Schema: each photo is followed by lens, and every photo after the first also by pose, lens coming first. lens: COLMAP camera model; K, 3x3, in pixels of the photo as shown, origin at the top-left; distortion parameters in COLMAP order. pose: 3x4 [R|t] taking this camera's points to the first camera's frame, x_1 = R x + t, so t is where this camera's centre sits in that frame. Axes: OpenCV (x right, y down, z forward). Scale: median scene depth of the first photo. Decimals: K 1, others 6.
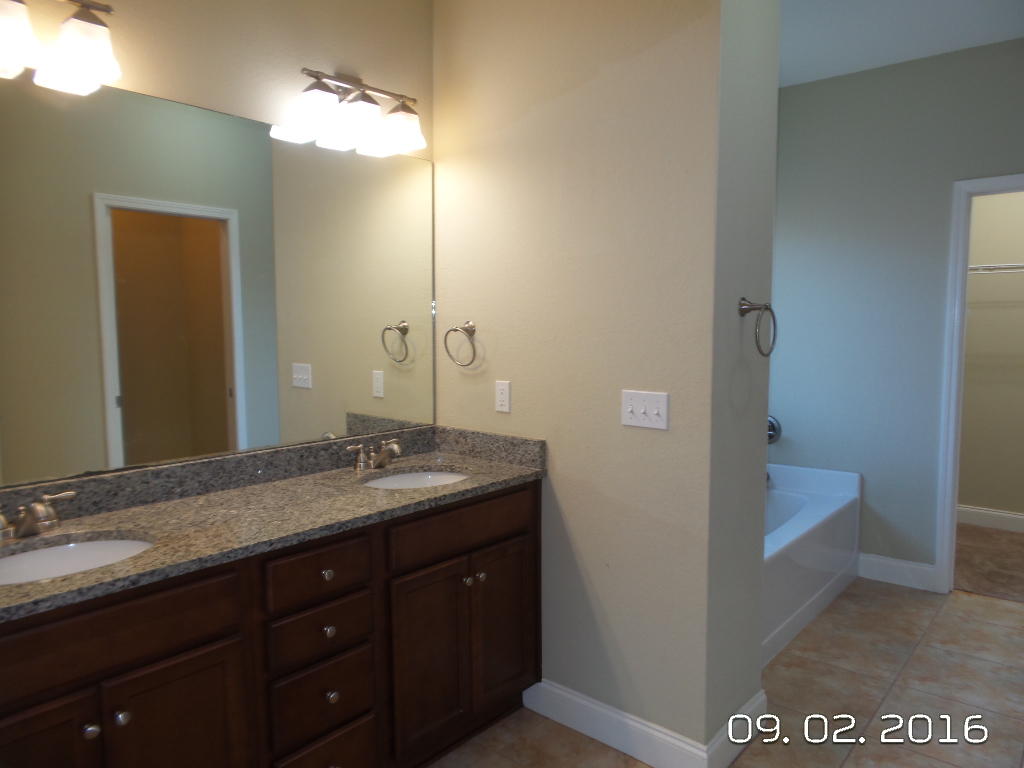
lens RADIAL K [[698.7, 0, 511.0], [0, 698.7, 390.1], [0, 0, 1]] dist [-0.001740, -0.000819]
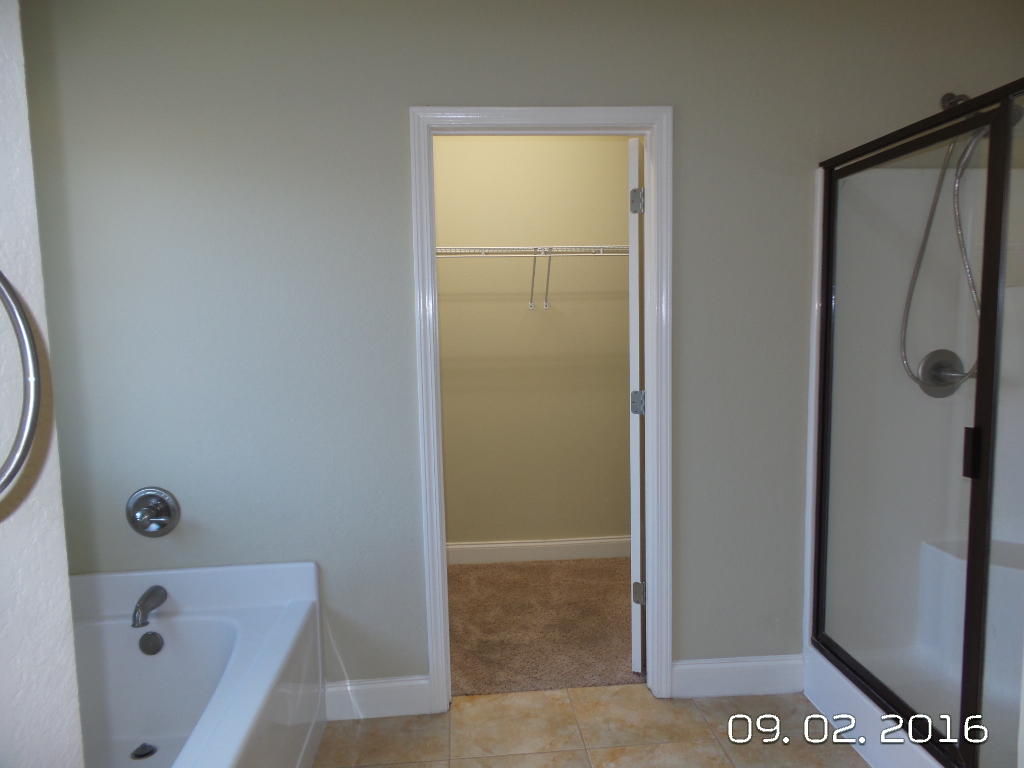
lens RADIAL K [[698.7, 0, 511.0], [0, 698.7, 390.1], [0, 0, 1]] dist [-0.001740, -0.000819]
pose [[0.695877, -0.082070, 0.713456, 0.193440], [0.082253, 0.996019, 0.034347, -0.043043], [-0.713435, 0.034783, 0.699857, 0.444670]]
